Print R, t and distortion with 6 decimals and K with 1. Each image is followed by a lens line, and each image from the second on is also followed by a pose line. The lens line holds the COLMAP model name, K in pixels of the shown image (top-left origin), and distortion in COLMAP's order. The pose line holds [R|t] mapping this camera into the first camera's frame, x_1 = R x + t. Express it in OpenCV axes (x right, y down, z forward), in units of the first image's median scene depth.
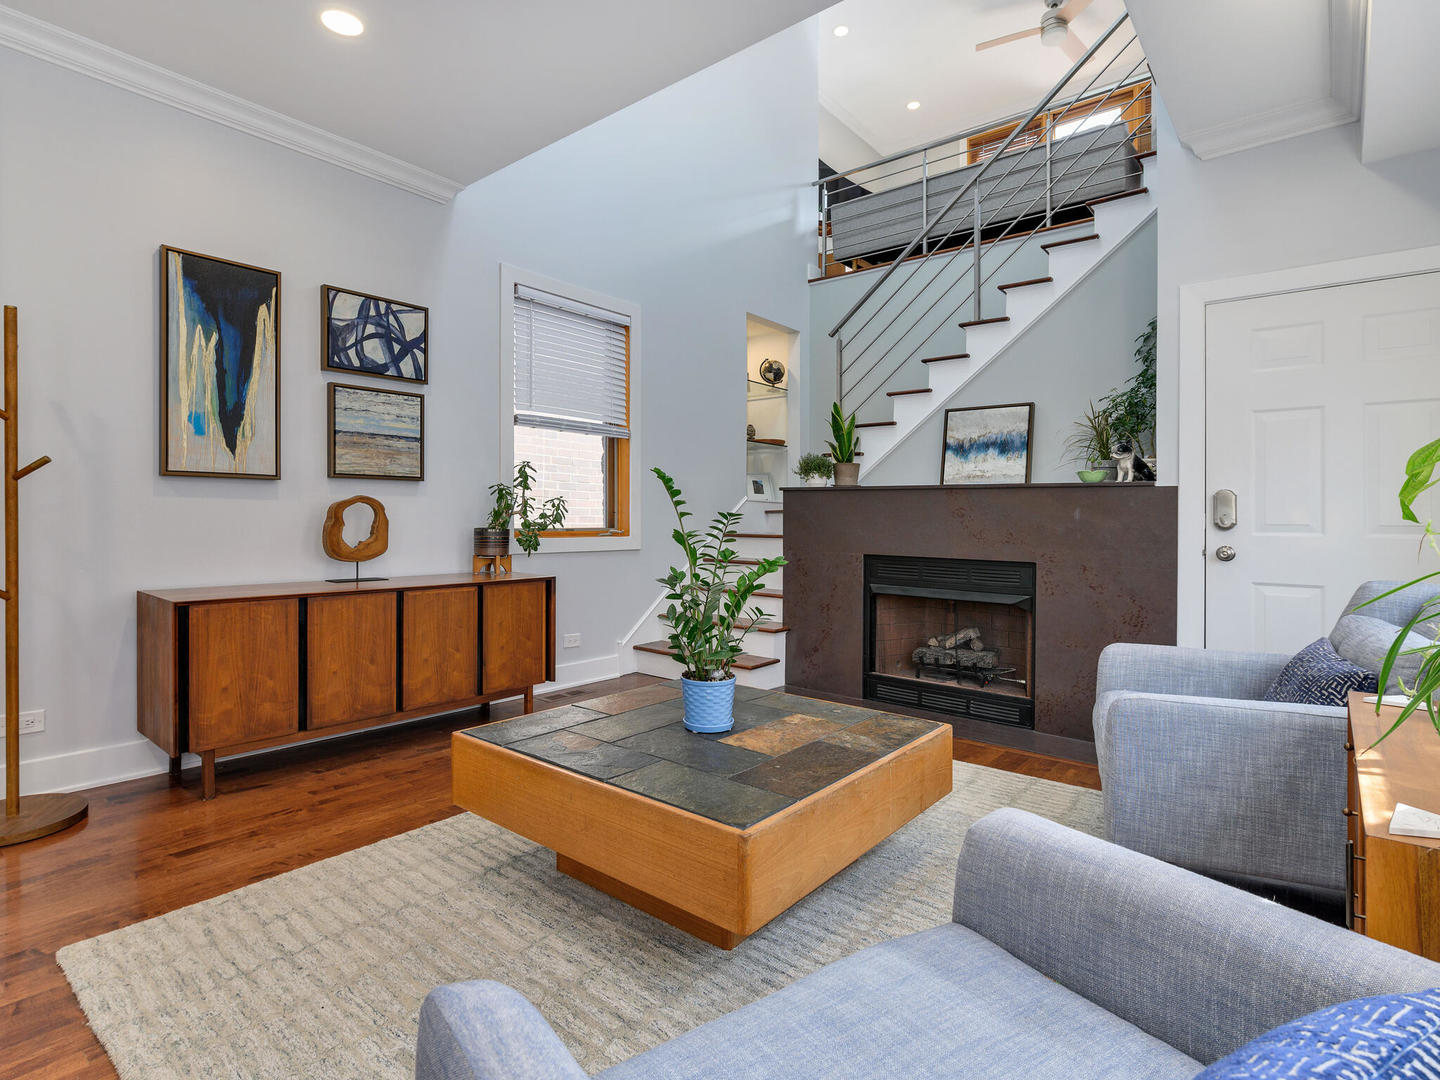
lens RADIAL K [[710.7, 0, 712.3], [0, 710.7, 514.0], [0, 0, 1]] dist [0.000893, 0.000032]
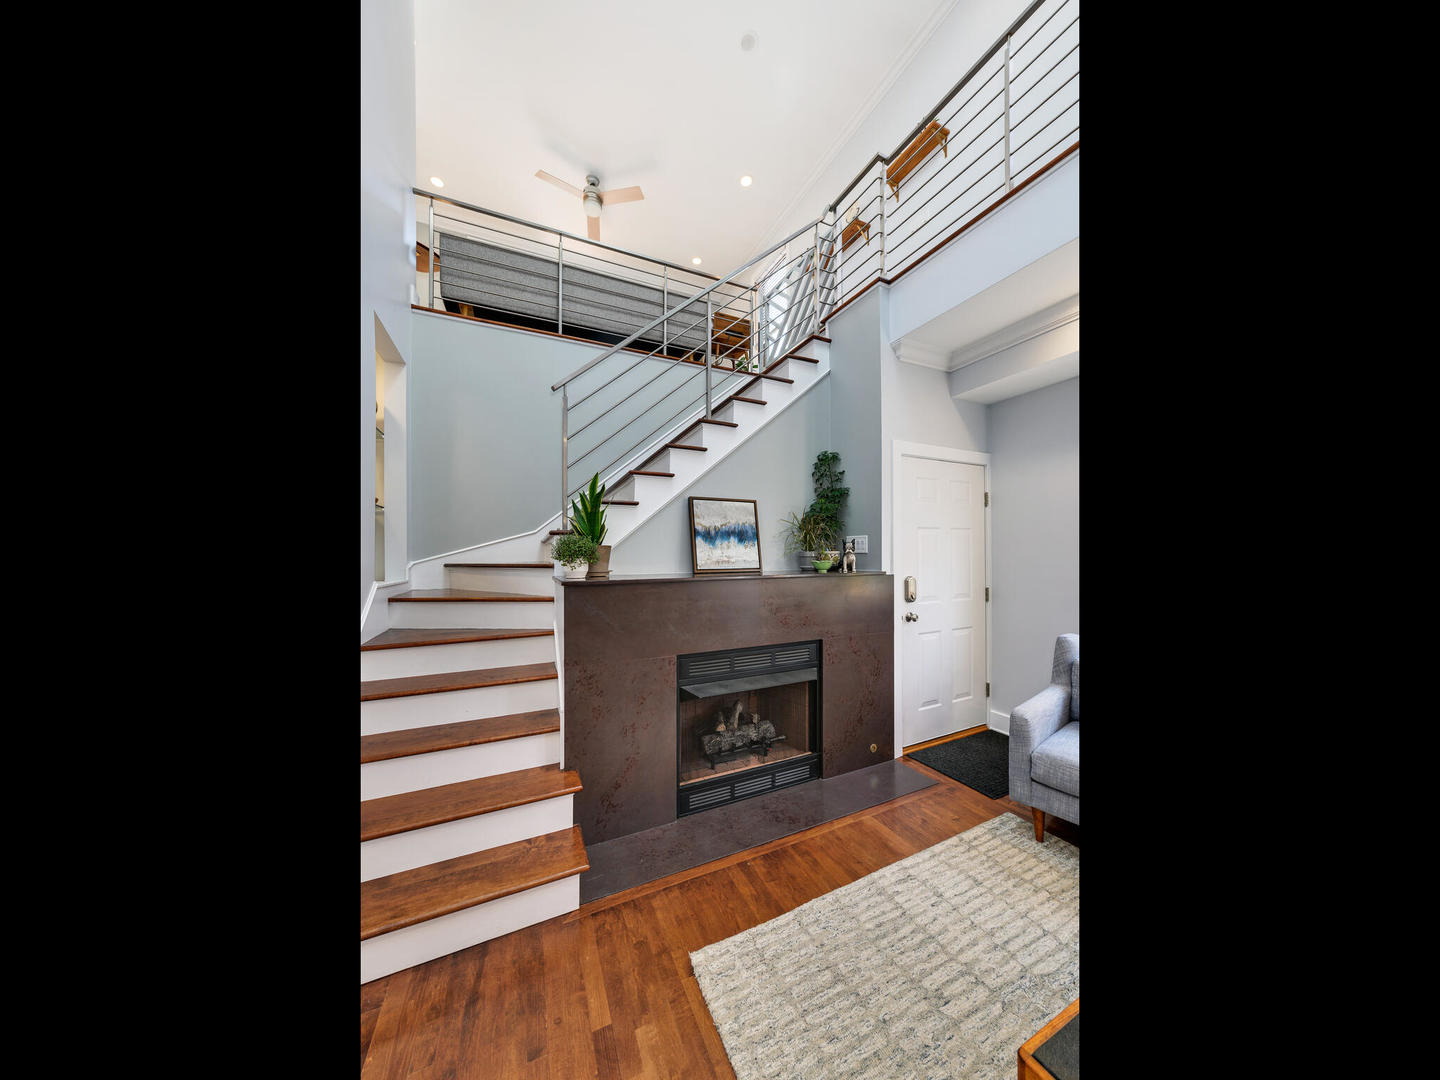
lens RADIAL K [[448.5, 0, 723.2], [0, 448.5, 547.7], [0, 0, 1]] dist [-0.009976, -0.000020]
pose [[0.435449, -0.004947, 0.900200, -0.256167], [0.005788, 0.999980, 0.002695, -0.076465], [-0.900195, 0.004037, 0.435469, 0.698083]]
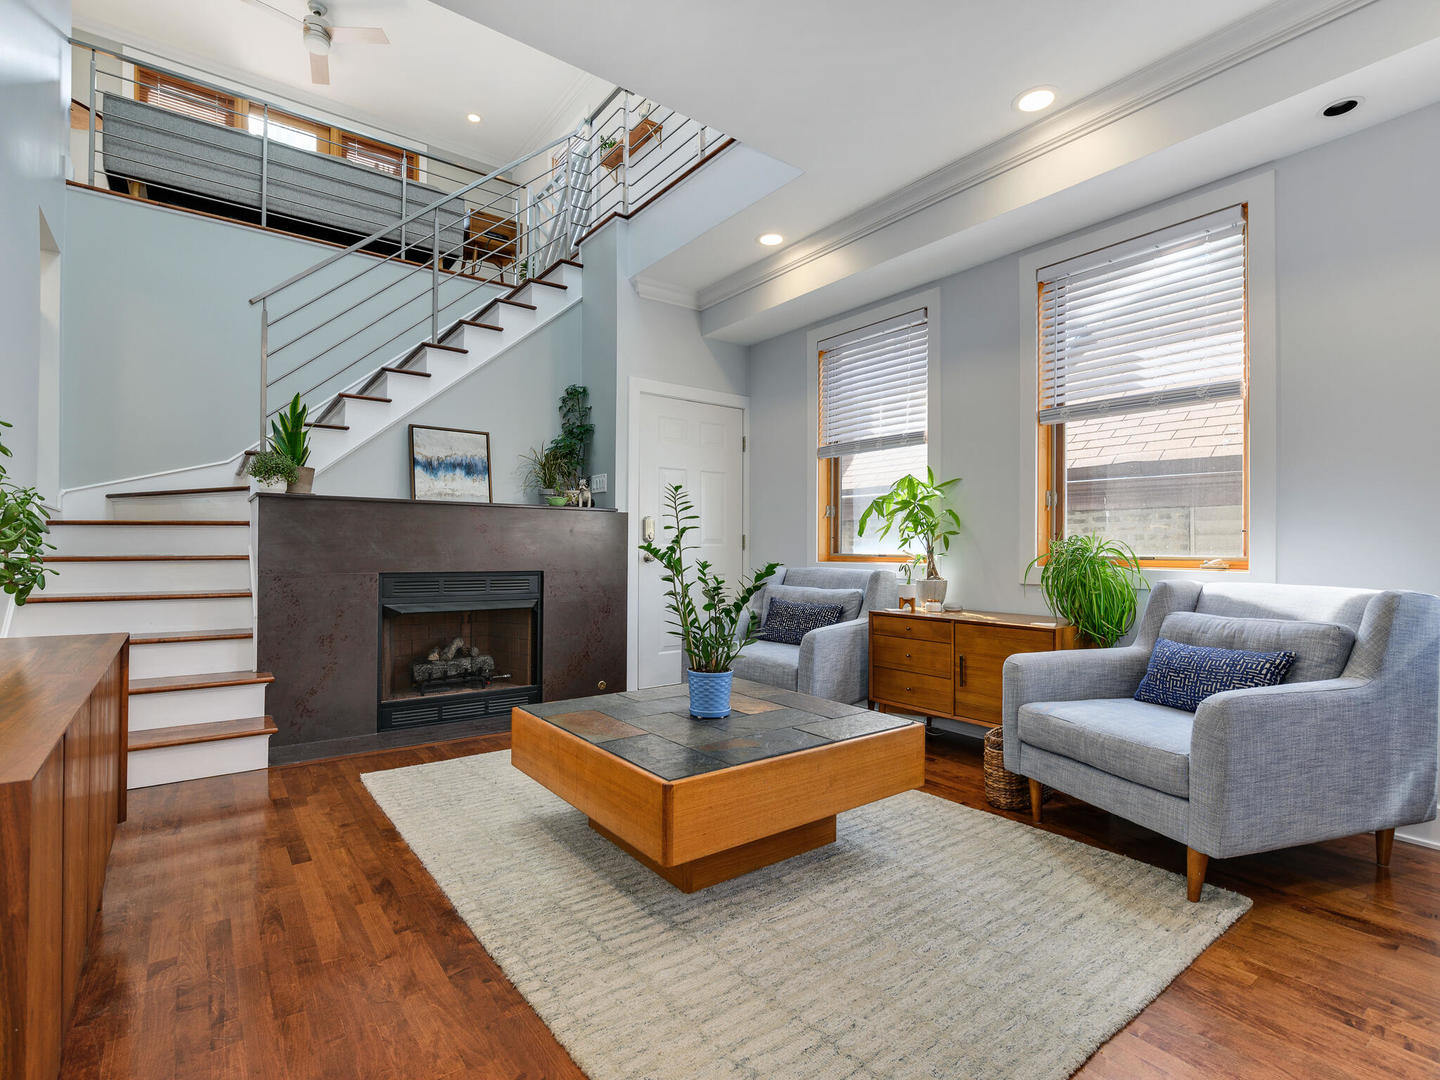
lens RADIAL K [[716.7, 0, 713.7], [0, 716.7, 544.0], [0, 0, 1]] dist [-0.012783, 0.001937]
pose [[0.244365, -0.008051, 0.969650, -0.560685], [-0.009226, 0.999901, 0.010627, 0.005849], [-0.969639, -0.011543, 0.244266, 0.357751]]
